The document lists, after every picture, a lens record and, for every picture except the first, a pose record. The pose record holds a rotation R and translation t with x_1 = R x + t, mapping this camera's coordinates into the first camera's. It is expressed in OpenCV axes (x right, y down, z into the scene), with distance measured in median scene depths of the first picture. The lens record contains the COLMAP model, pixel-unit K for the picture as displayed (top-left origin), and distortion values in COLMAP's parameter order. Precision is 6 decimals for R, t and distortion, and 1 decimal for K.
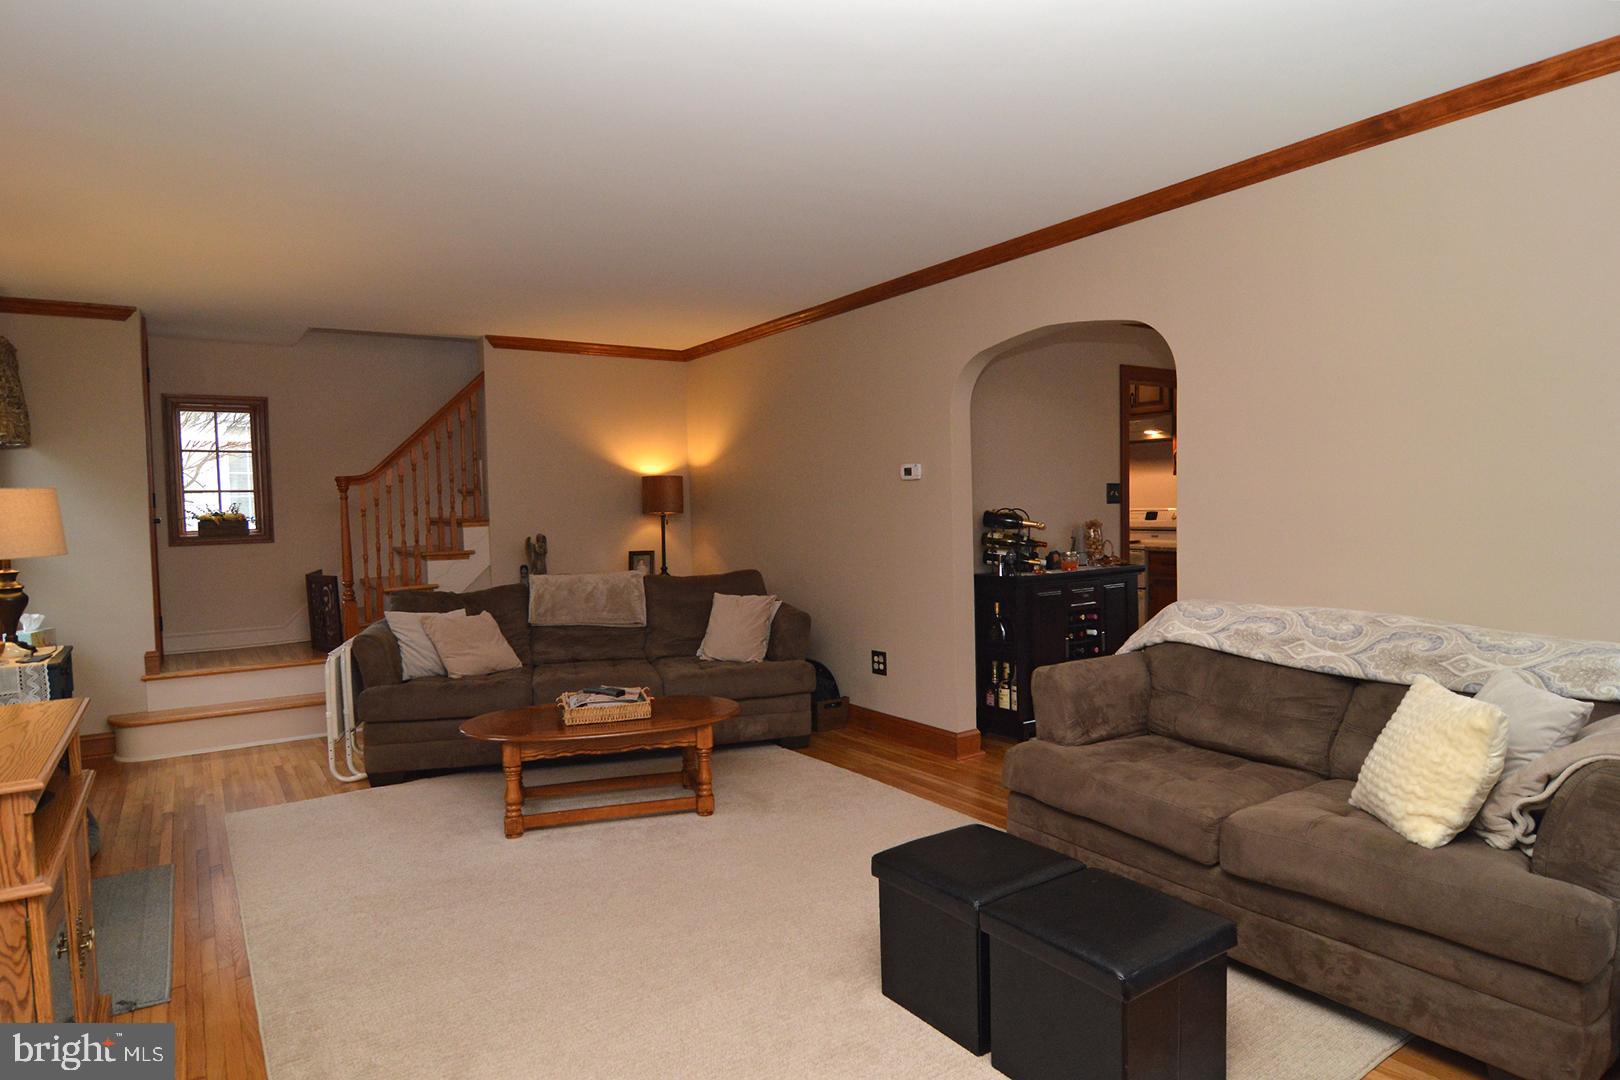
lens RADIAL K [[928.4, 0, 810.0], [0, 928.4, 540.0], [0, 0, 1]] dist [-0.000661, -0.000148]
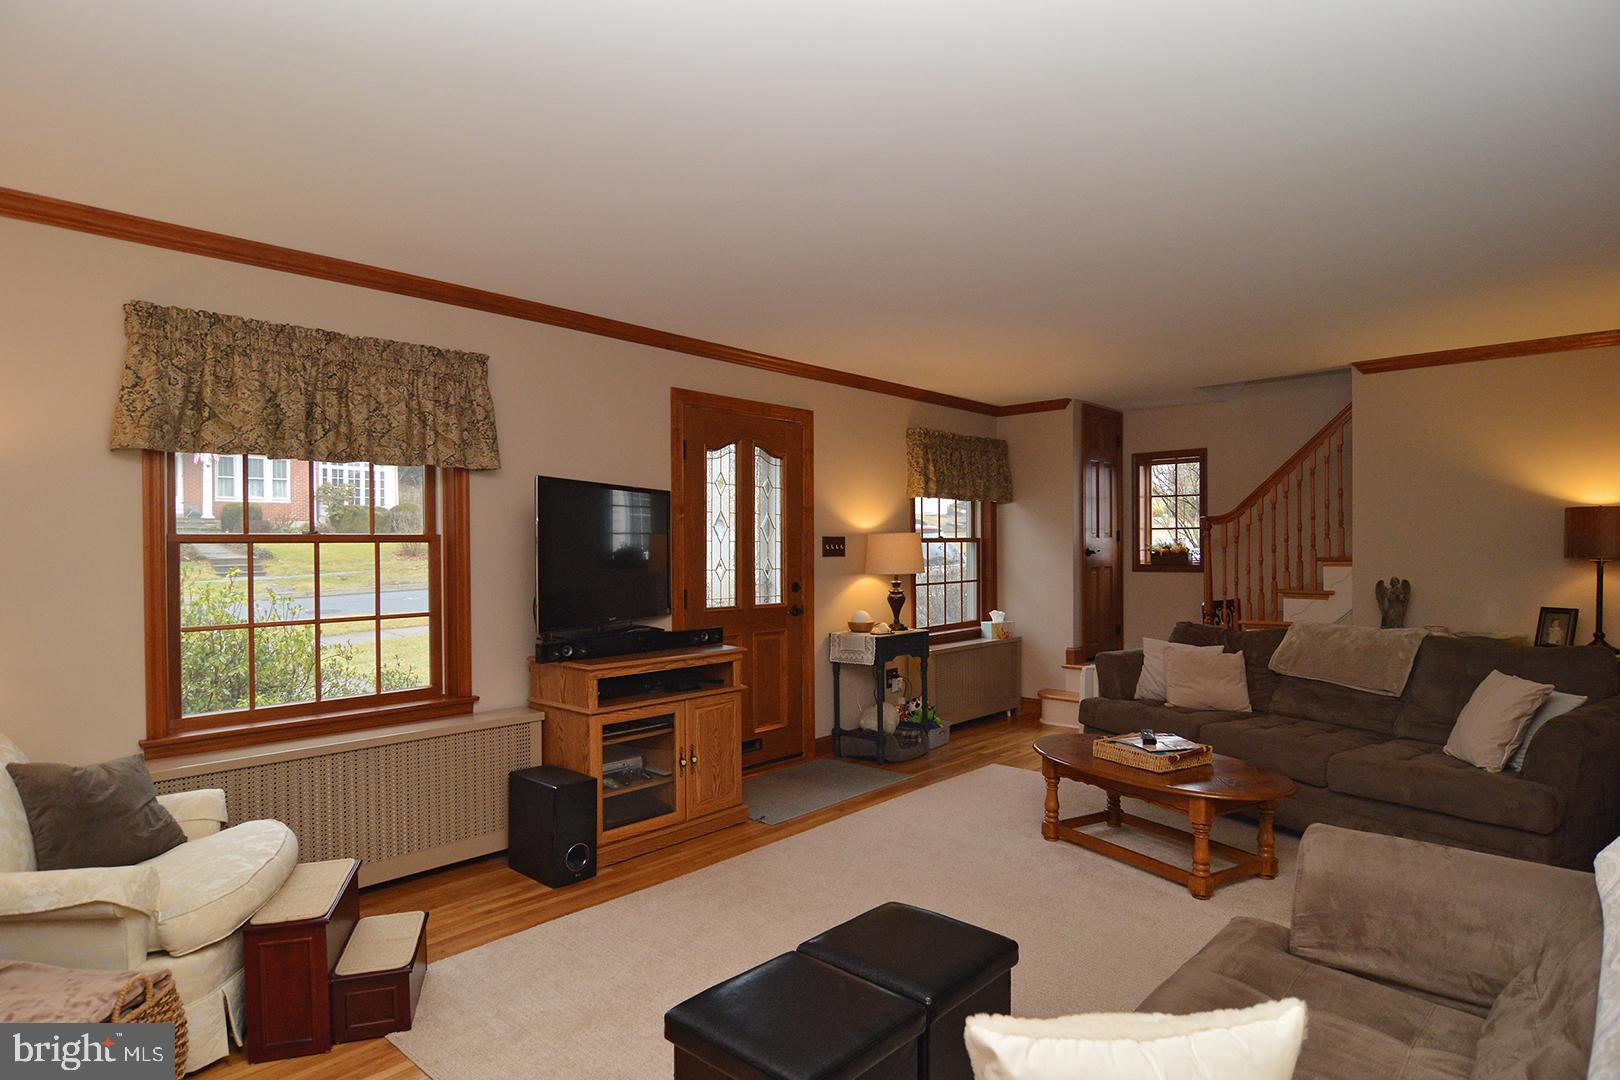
lens RADIAL K [[891.3, 0, 810.0], [0, 891.3, 540.0], [0, 0, 1]] dist [-0.014119, -0.000684]
pose [[0.229455, 0.014369, -0.973213, 0.401054], [-0.037285, 0.999287, 0.005964, -0.026719], [0.972605, 0.034918, 0.229827, 0.267404]]
